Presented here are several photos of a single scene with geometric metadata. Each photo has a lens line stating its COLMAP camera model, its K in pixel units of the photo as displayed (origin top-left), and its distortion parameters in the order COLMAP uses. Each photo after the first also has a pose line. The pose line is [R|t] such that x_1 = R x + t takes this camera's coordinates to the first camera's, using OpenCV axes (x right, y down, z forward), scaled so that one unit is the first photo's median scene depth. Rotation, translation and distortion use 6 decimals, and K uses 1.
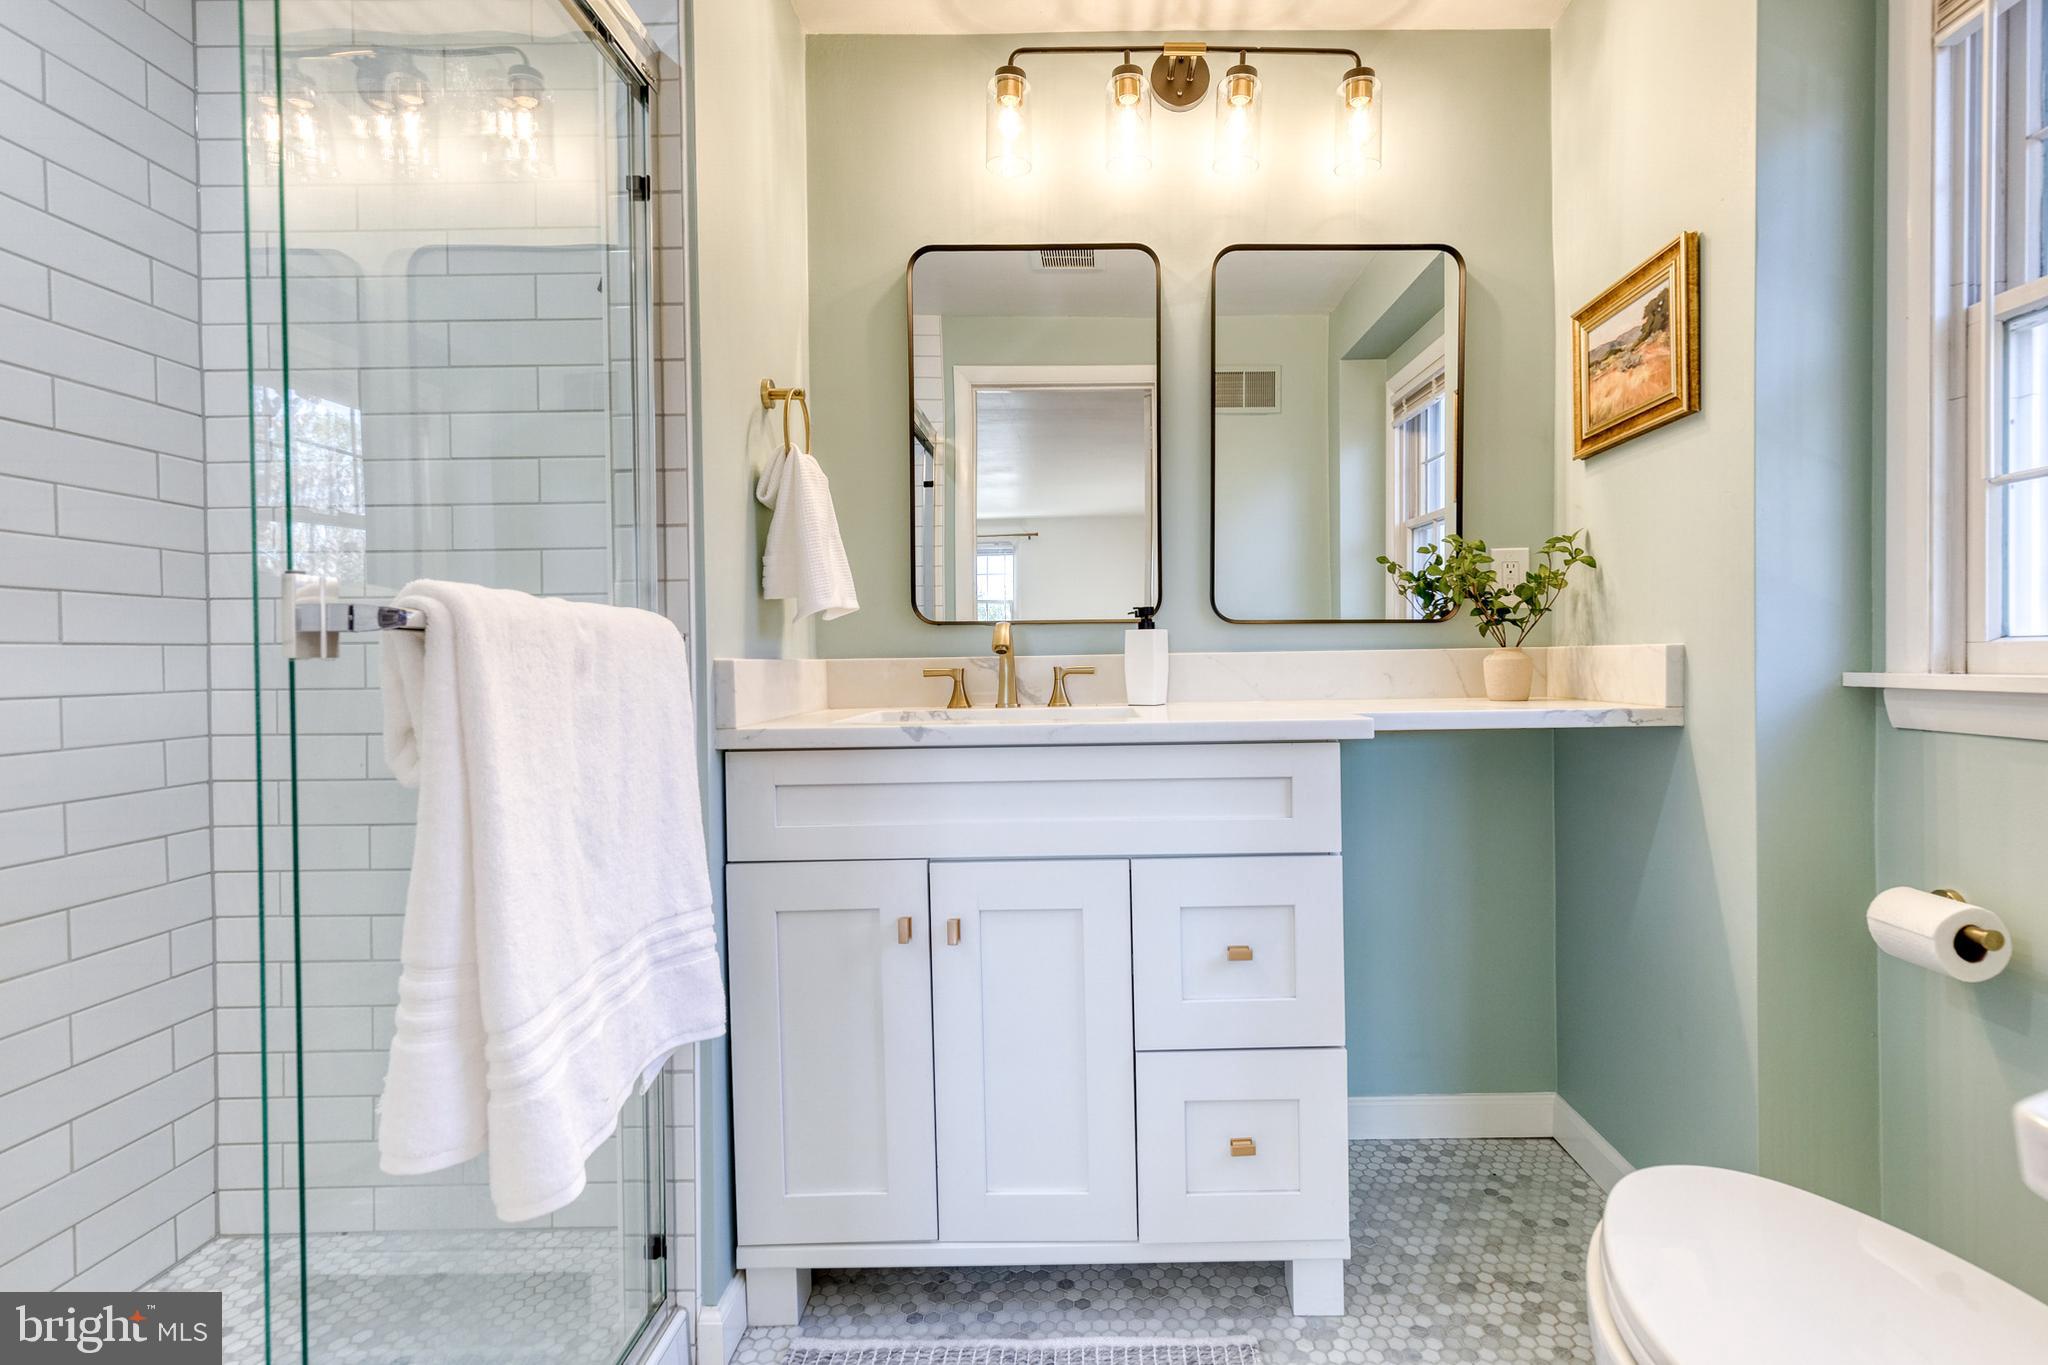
lens RADIAL K [[920.1, 0, 1017.5], [0, 920.1, 684.5], [0, 0, 1]] dist [-0.006721, 0.000308]
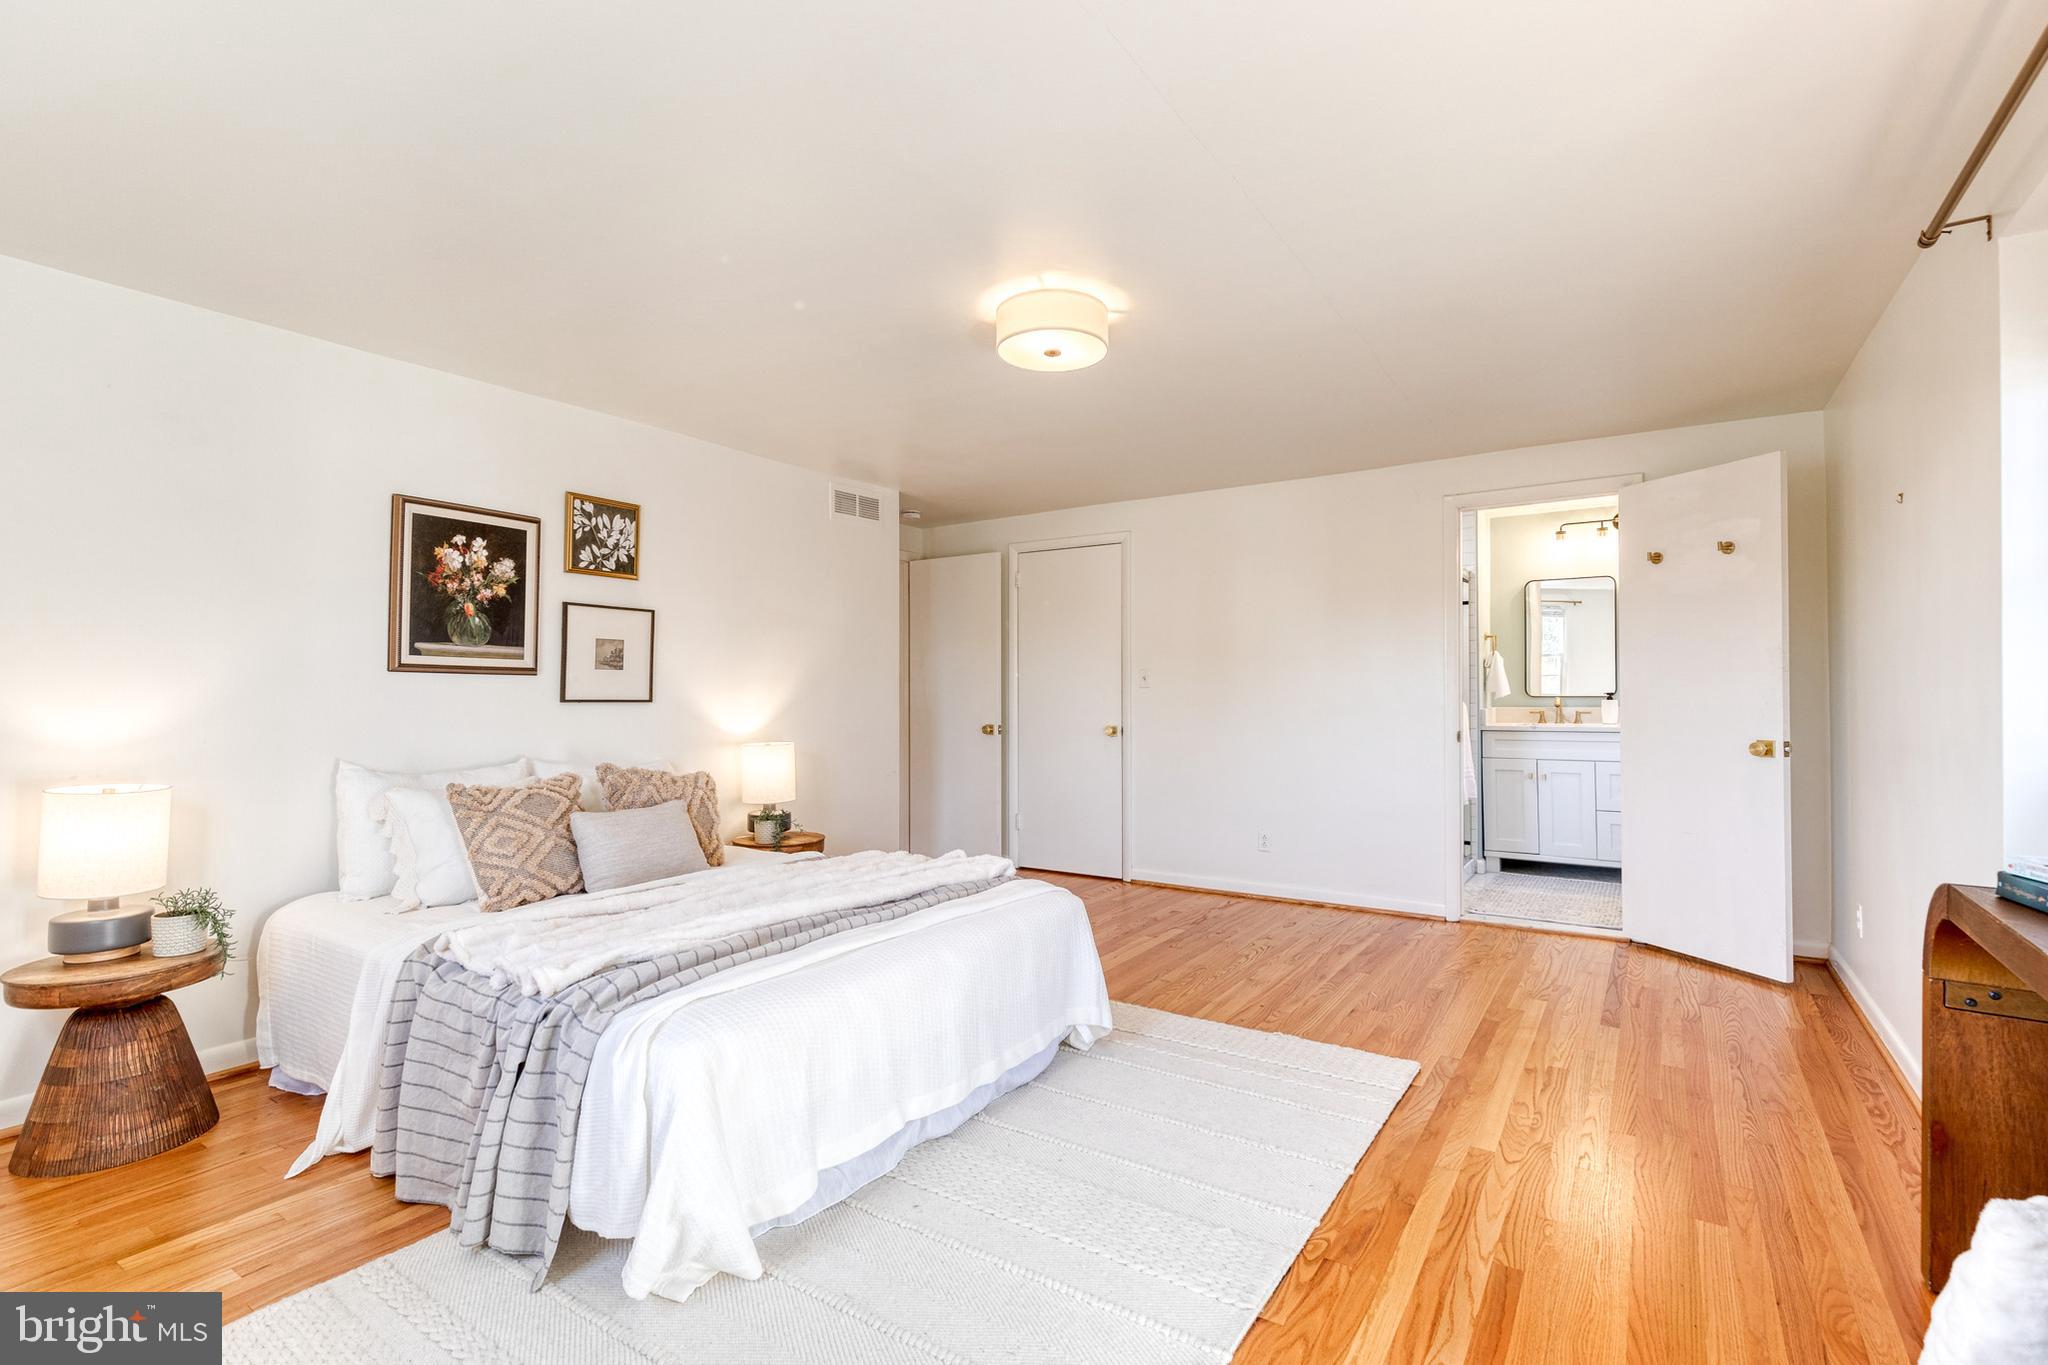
lens RADIAL K [[920.1, 0, 1033.0], [0, 920.1, 684.4], [0, 0, 1]] dist [-0.006721, 0.000308]
pose [[0.863763, 0.003744, -0.503885, 0.017779], [-0.018642, 0.999525, -0.024531, 0.001685], [0.503554, 0.030582, 0.863422, -2.817041]]
